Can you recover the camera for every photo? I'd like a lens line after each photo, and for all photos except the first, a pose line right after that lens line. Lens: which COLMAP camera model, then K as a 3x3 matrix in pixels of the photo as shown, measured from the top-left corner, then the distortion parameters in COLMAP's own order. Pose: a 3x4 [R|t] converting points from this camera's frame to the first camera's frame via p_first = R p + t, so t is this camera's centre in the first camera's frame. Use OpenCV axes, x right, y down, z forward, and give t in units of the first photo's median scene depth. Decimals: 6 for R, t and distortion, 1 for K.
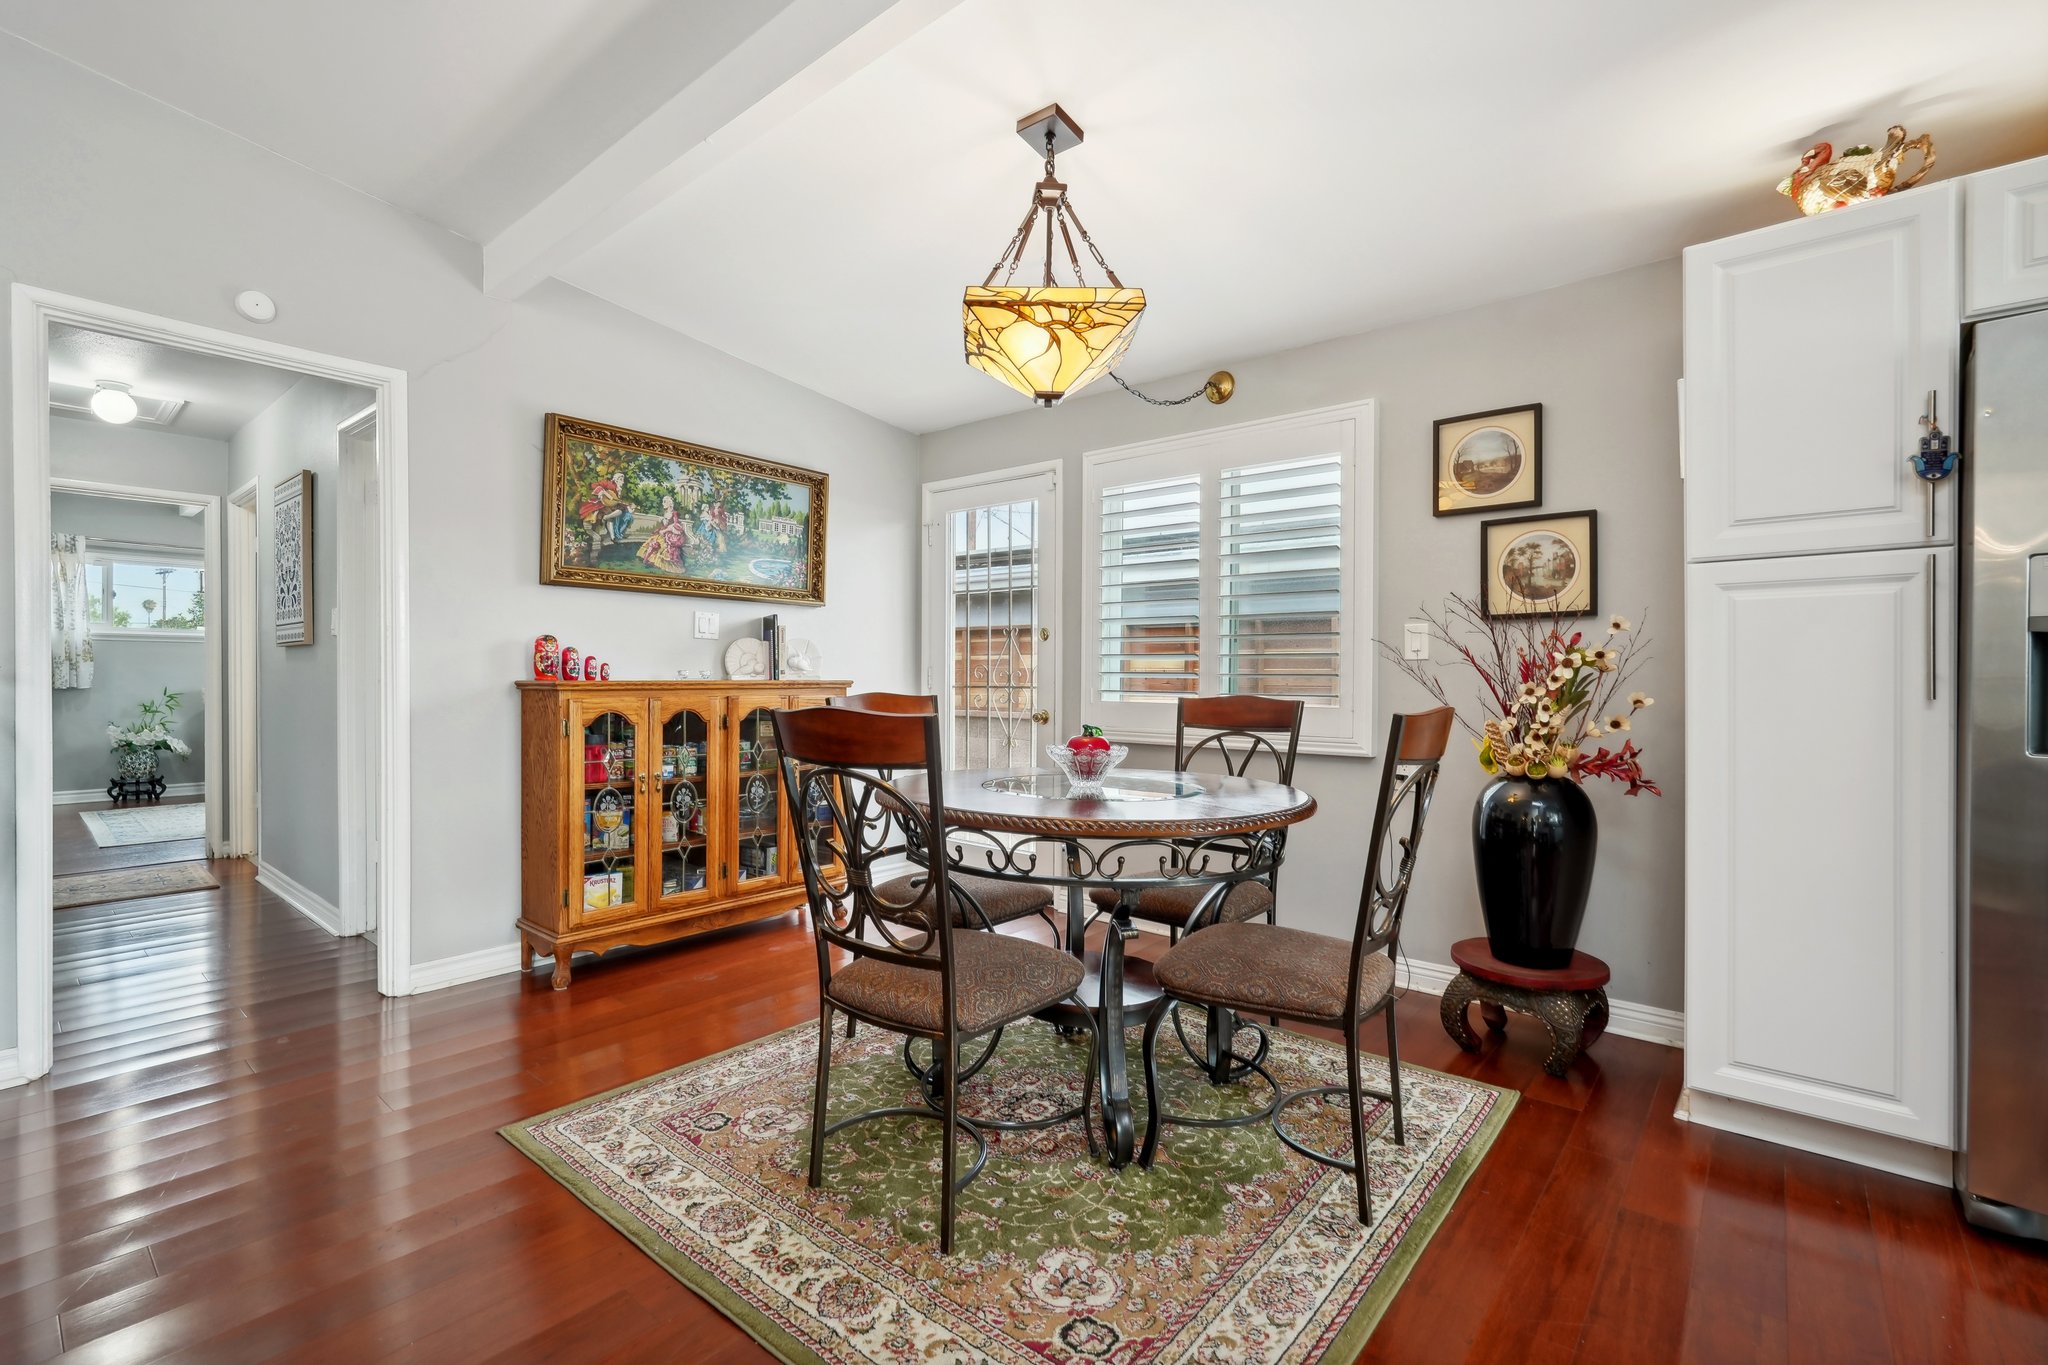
lens RADIAL K [[914.0, 0, 1026.5], [0, 914.0, 678.9], [0, 0, 1]] dist [-0.008211, 0.002389]
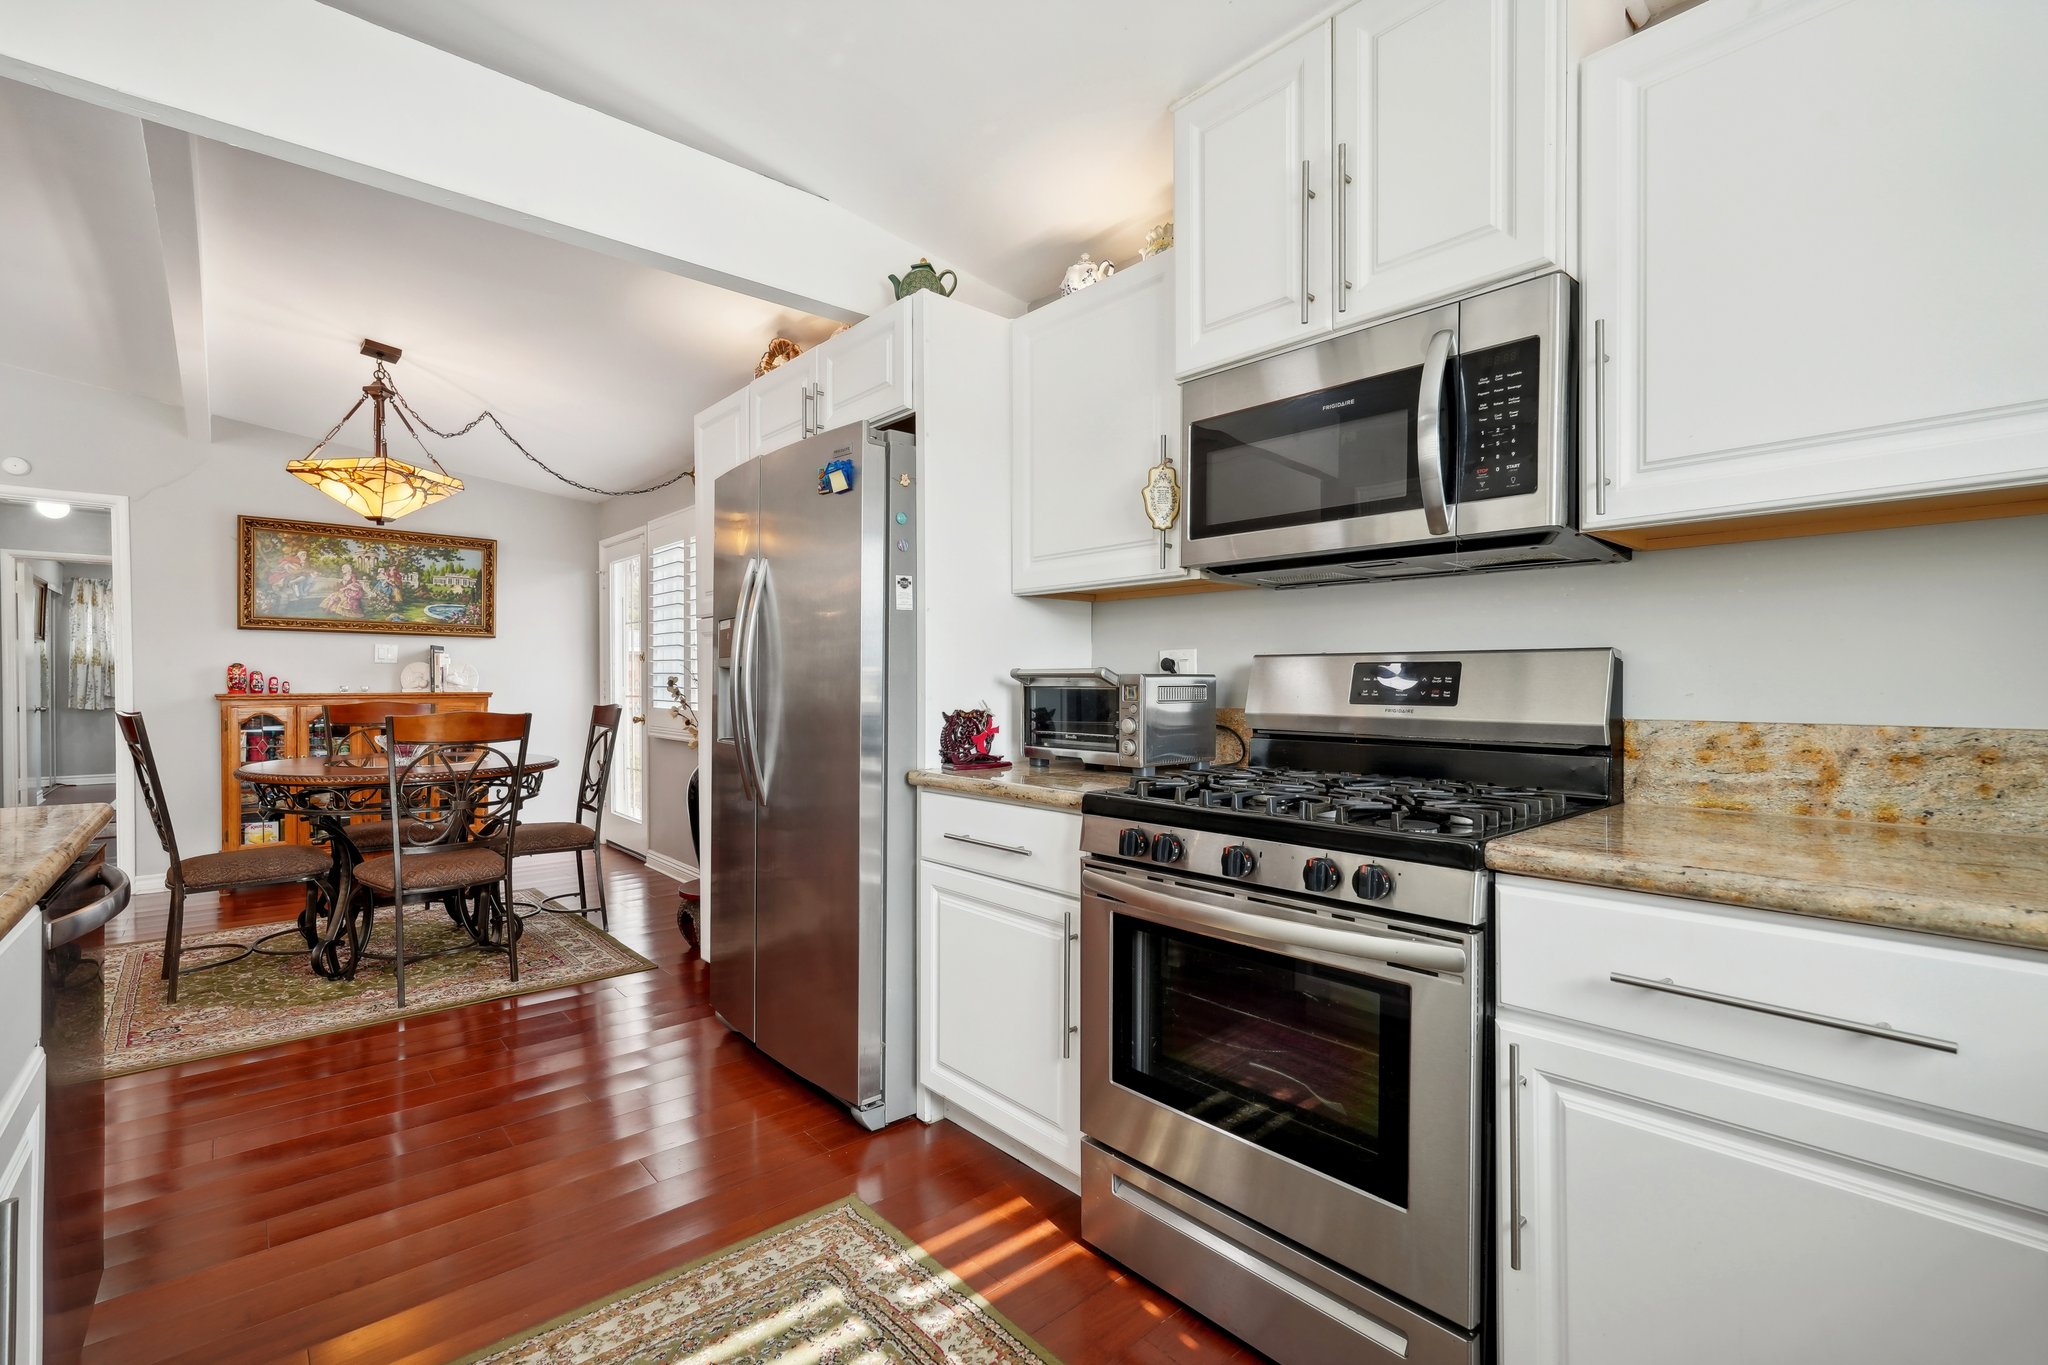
lens RADIAL K [[914.0, 0, 1022.0], [0, 914.0, 688.2], [0, 0, 1]] dist [-0.008211, 0.002389]
pose [[0.989476, -0.002518, -0.144677, 0.899286], [0.003187, 0.999985, 0.004392, -0.008712], [0.144664, -0.004807, 0.989469, -0.274894]]
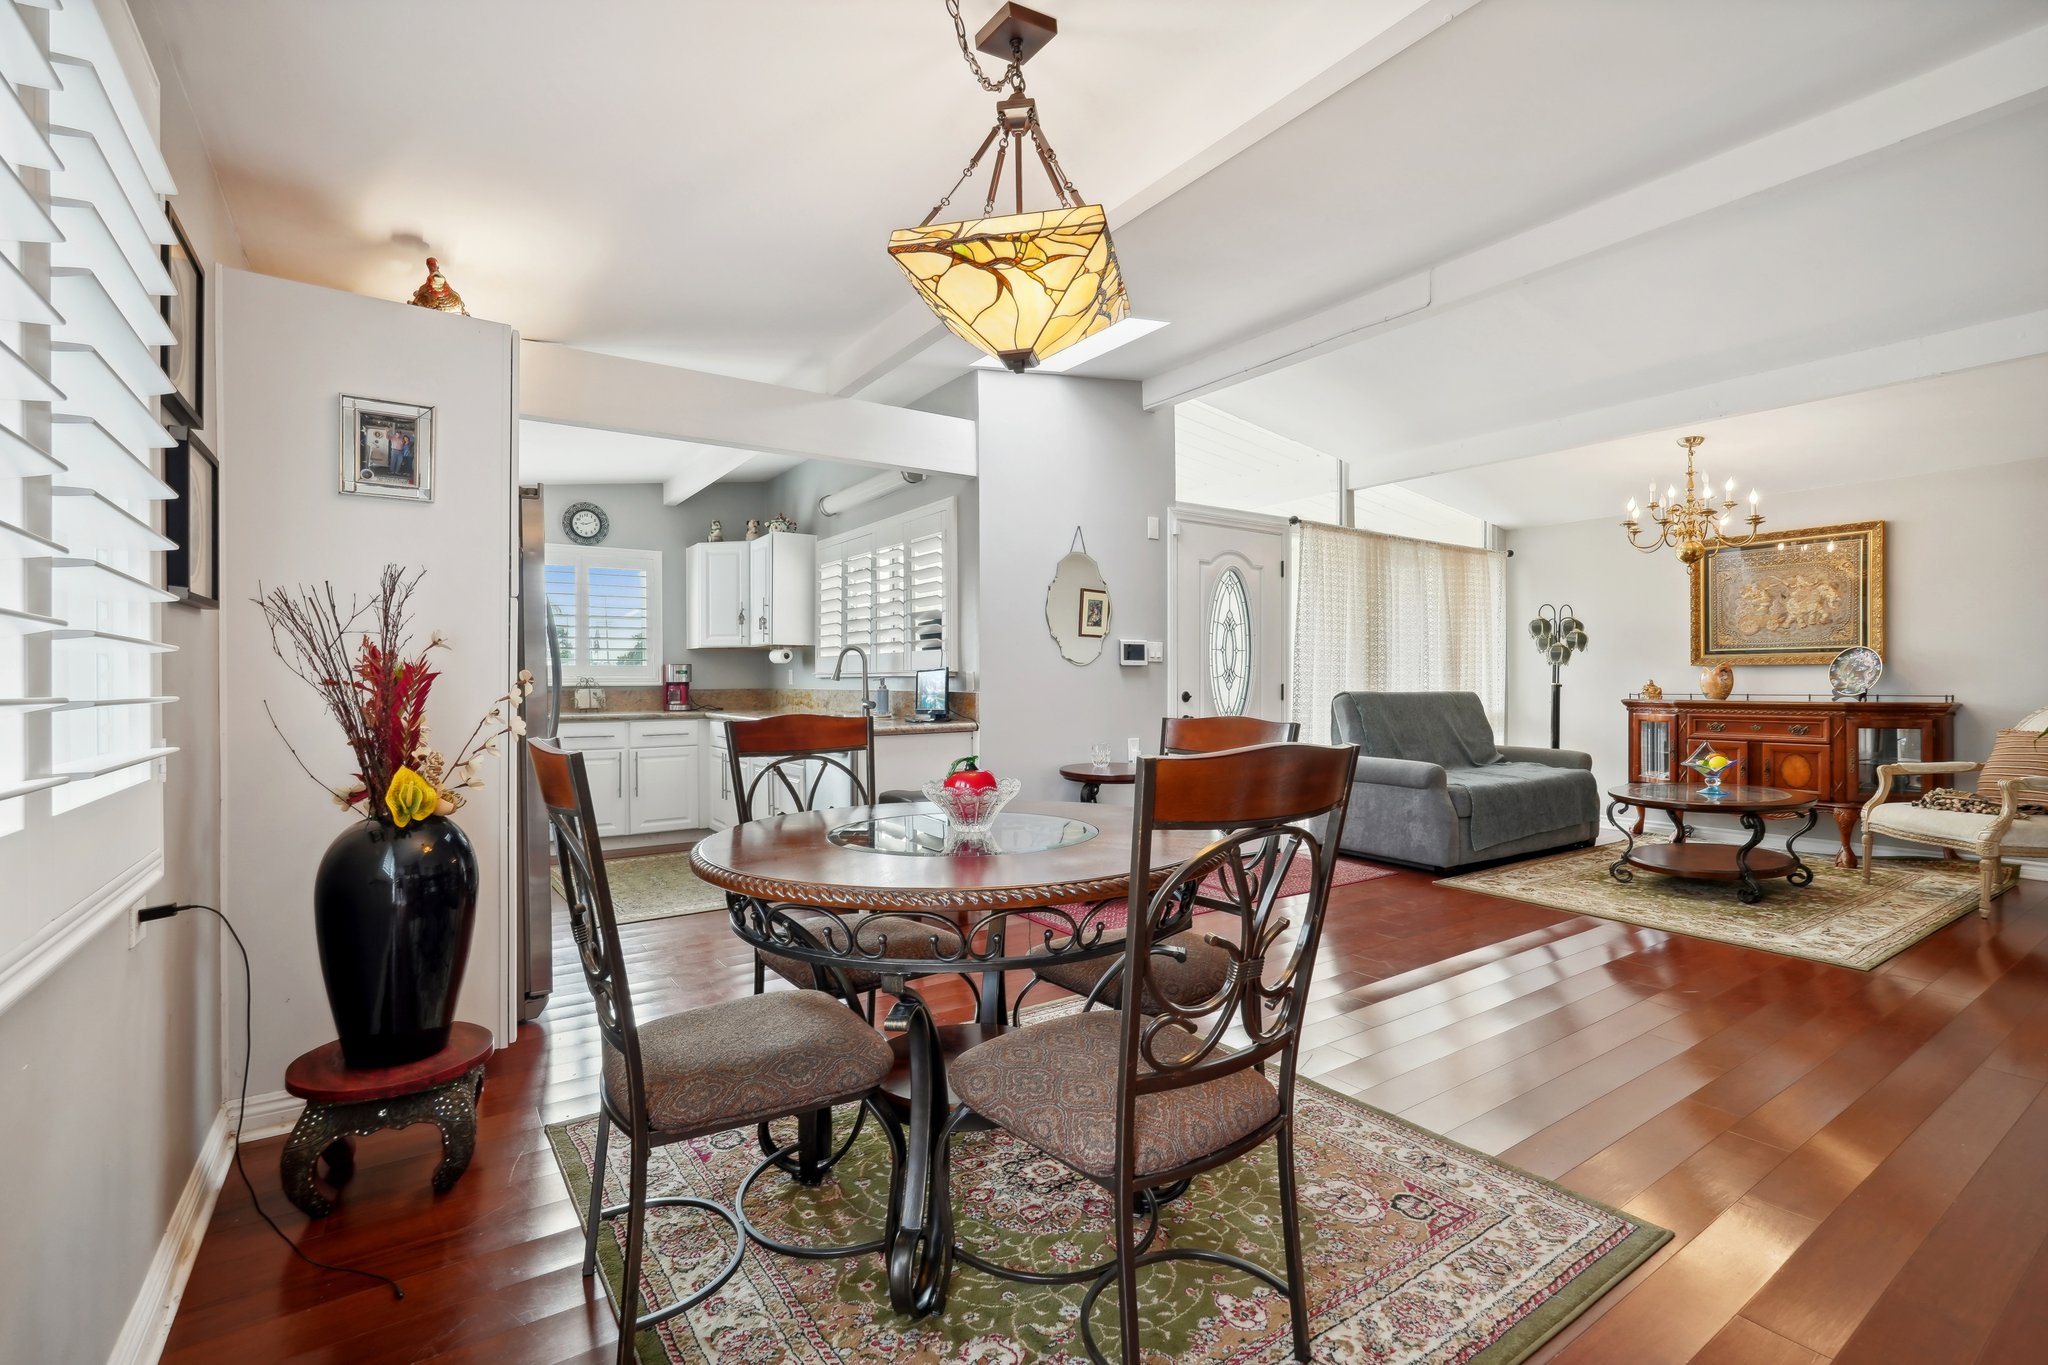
lens RADIAL K [[914.0, 0, 1022.1], [0, 914.0, 687.8], [0, 0, 1]] dist [-0.008211, 0.002389]
pose [[-0.965060, -0.002149, 0.262020, -0.130219], [0.000662, 0.999943, 0.010638, -0.013141], [-0.262028, 0.010439, -0.965004, 1.190855]]
